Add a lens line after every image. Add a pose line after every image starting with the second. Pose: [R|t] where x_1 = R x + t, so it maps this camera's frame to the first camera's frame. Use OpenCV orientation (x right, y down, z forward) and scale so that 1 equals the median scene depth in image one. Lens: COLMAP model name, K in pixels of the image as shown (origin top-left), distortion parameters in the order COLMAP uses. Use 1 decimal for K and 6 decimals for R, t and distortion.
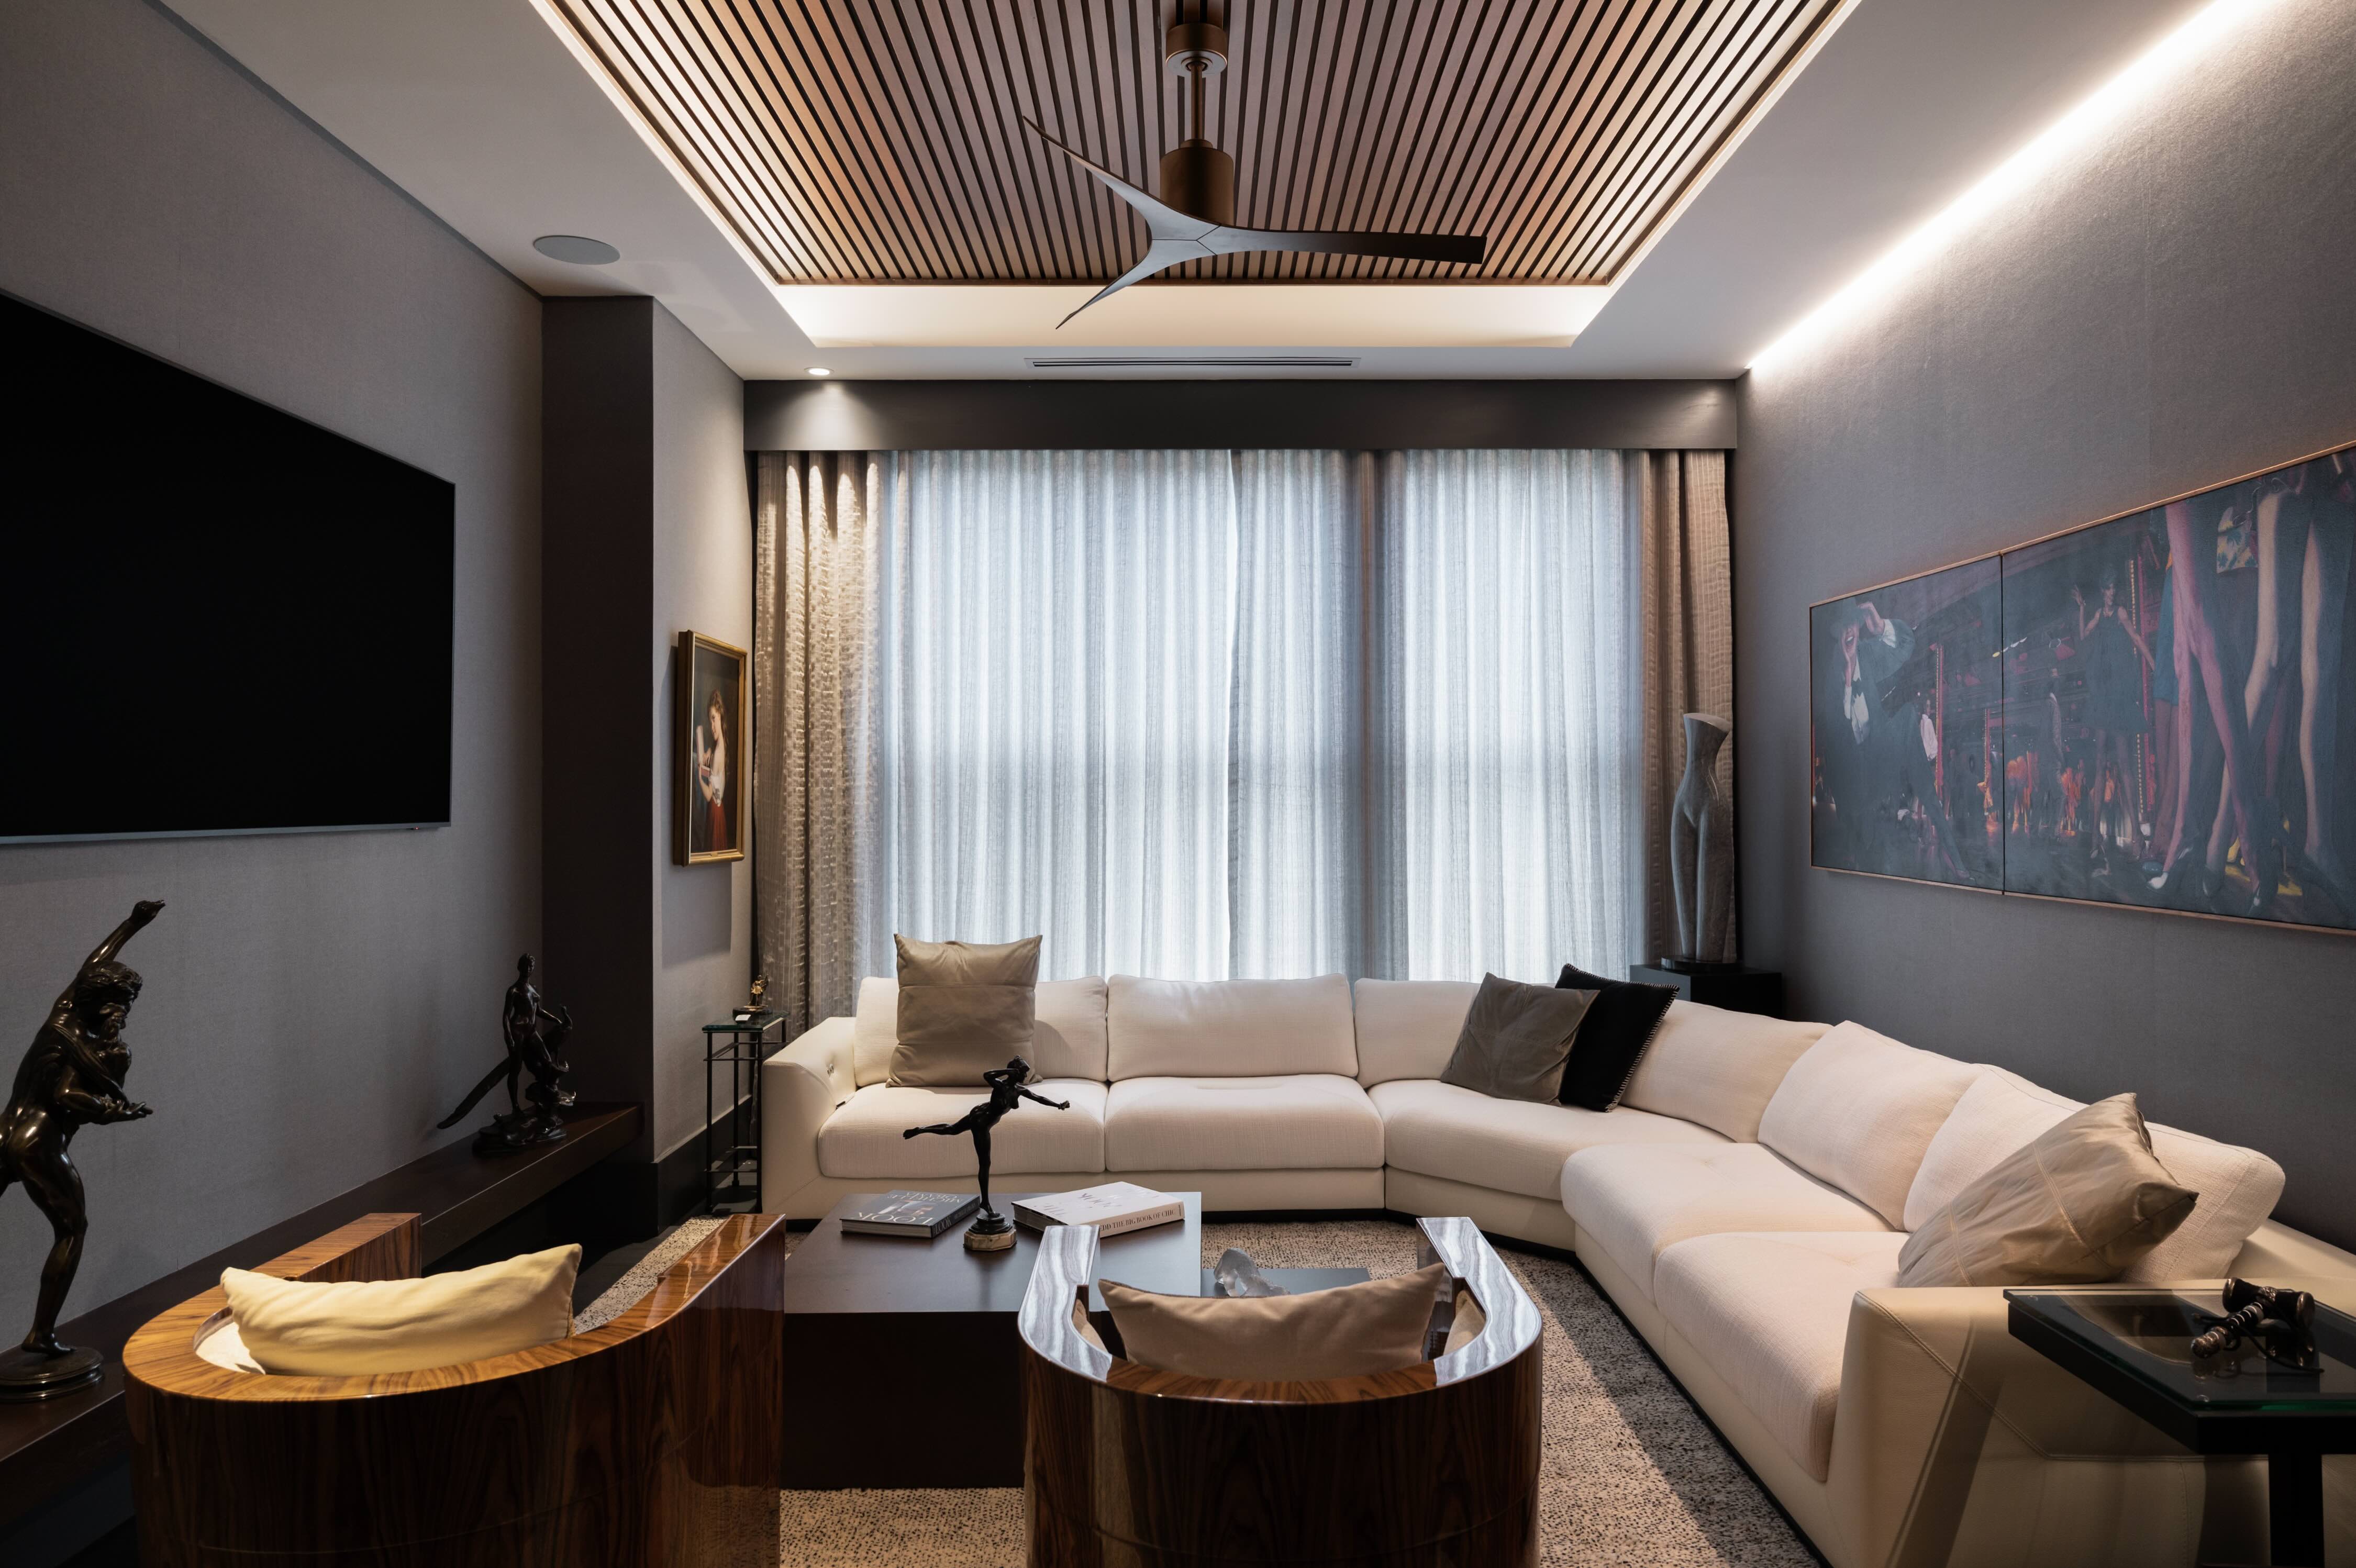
lens RADIAL K [[1547.3, 0, 1181.7], [0, 1547.3, 776.0], [0, 0, 1]] dist [0.009111, -0.004322]
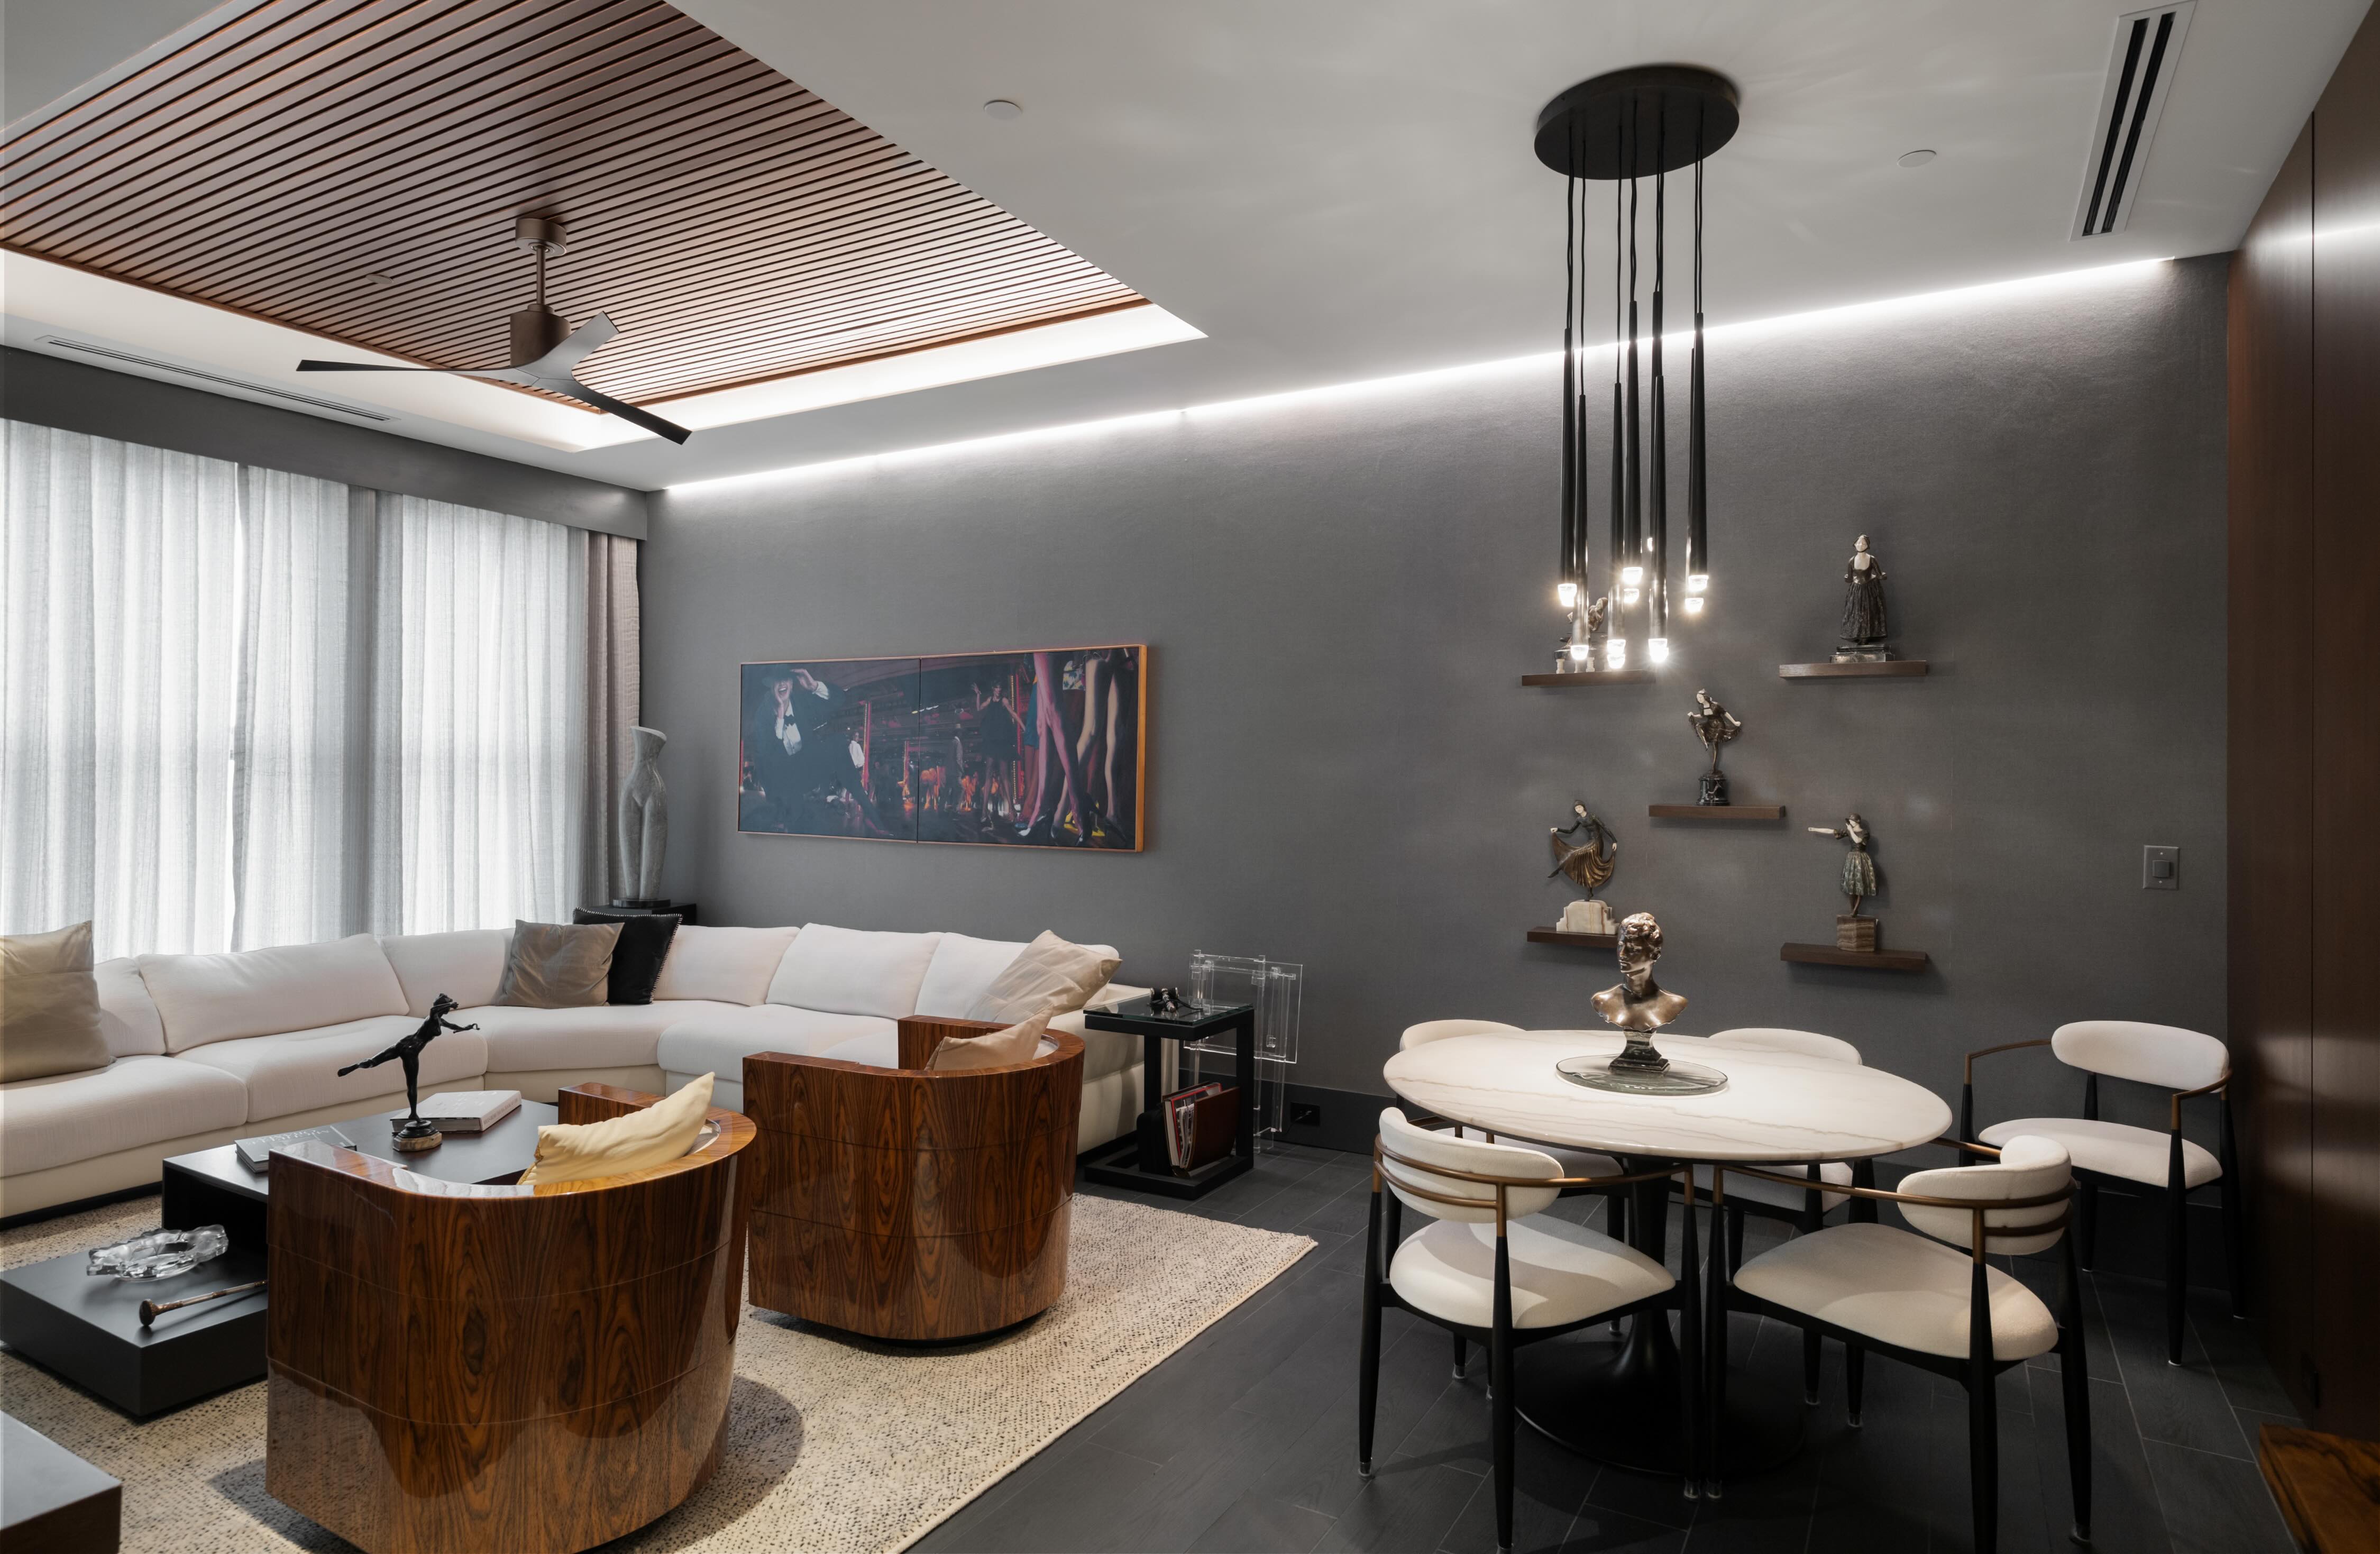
lens RADIAL K [[1340.4, 0, 1184.2], [0, 1340.4, 765.7], [0, 0, 1]] dist [-0.001921, -0.001063]
pose [[0.505717, 0.015095, 0.862567, -0.638856], [-0.022802, 0.999731, -0.004127, -0.014683], [-0.862398, -0.017582, 0.505926, -0.073679]]
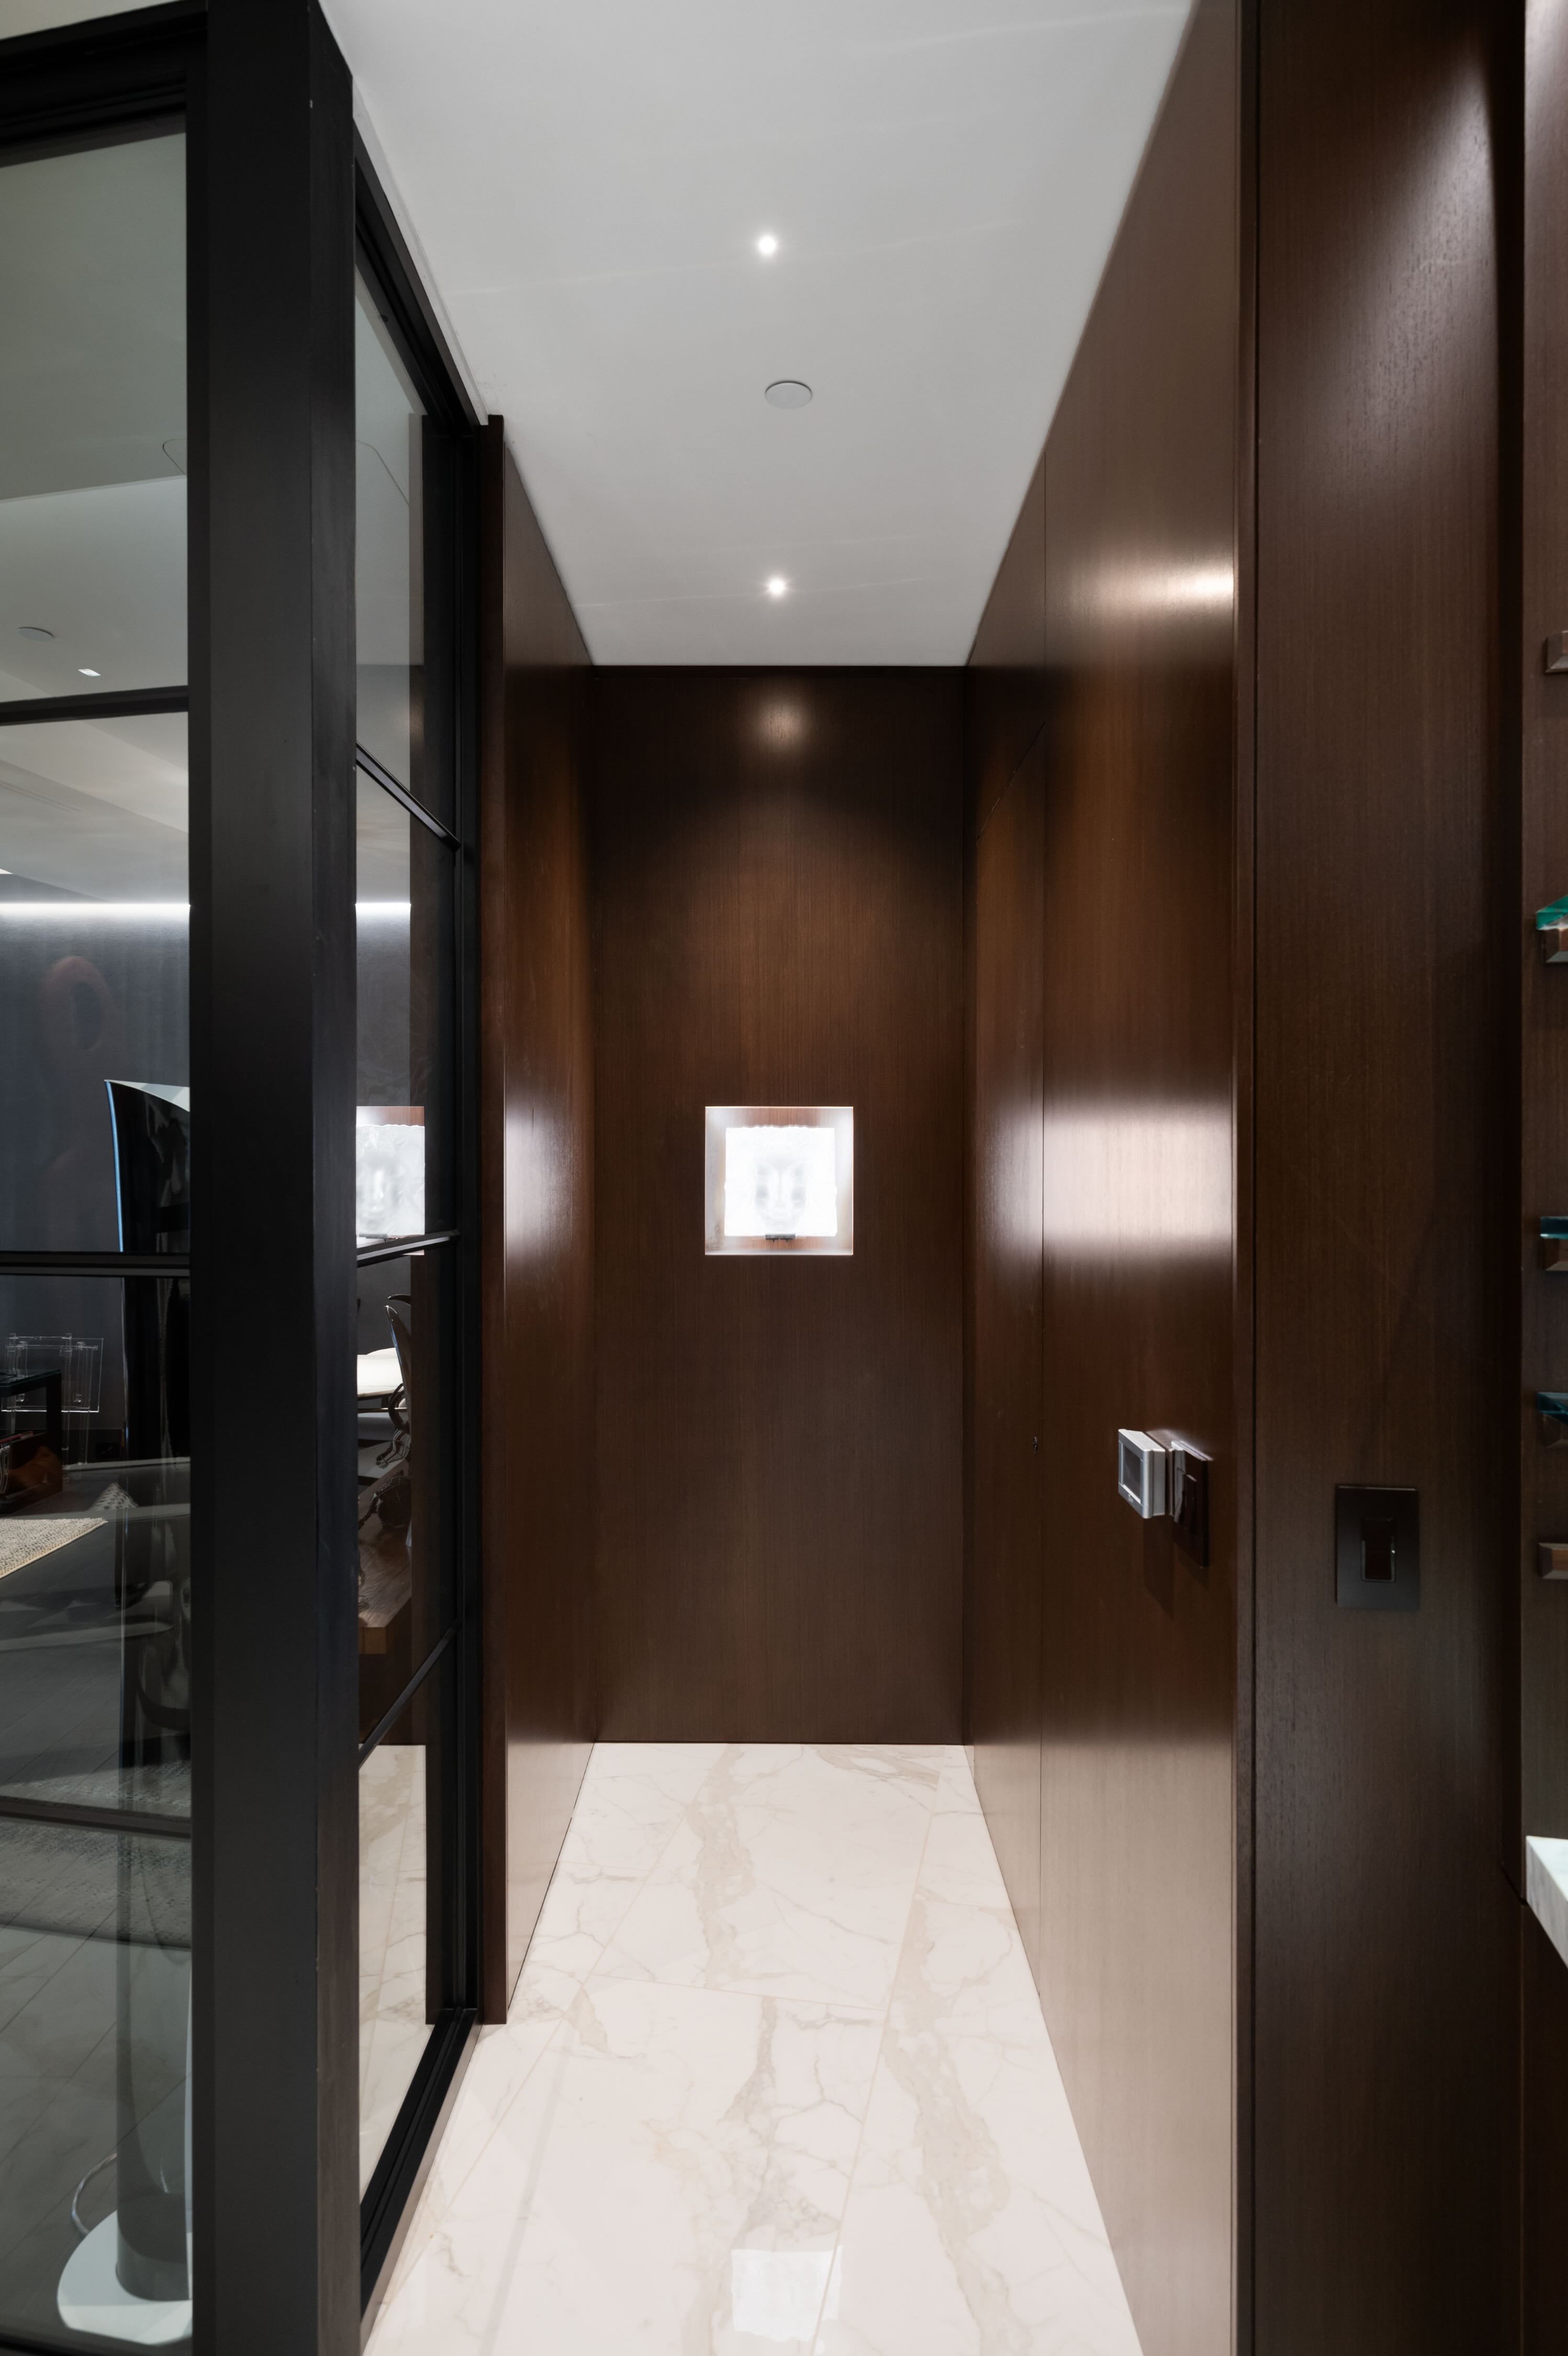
lens RADIAL K [[1374.6, 0, 819.0], [0, 1374.6, 1167.0], [0, 0, 1]] dist [0.003789, 0.003628]
pose [[0.002393, 0.002896, 0.999993, -1.204011], [-0.014866, 0.999885, -0.002860, -0.057903], [-0.999887, -0.014859, 0.002436, -0.425416]]
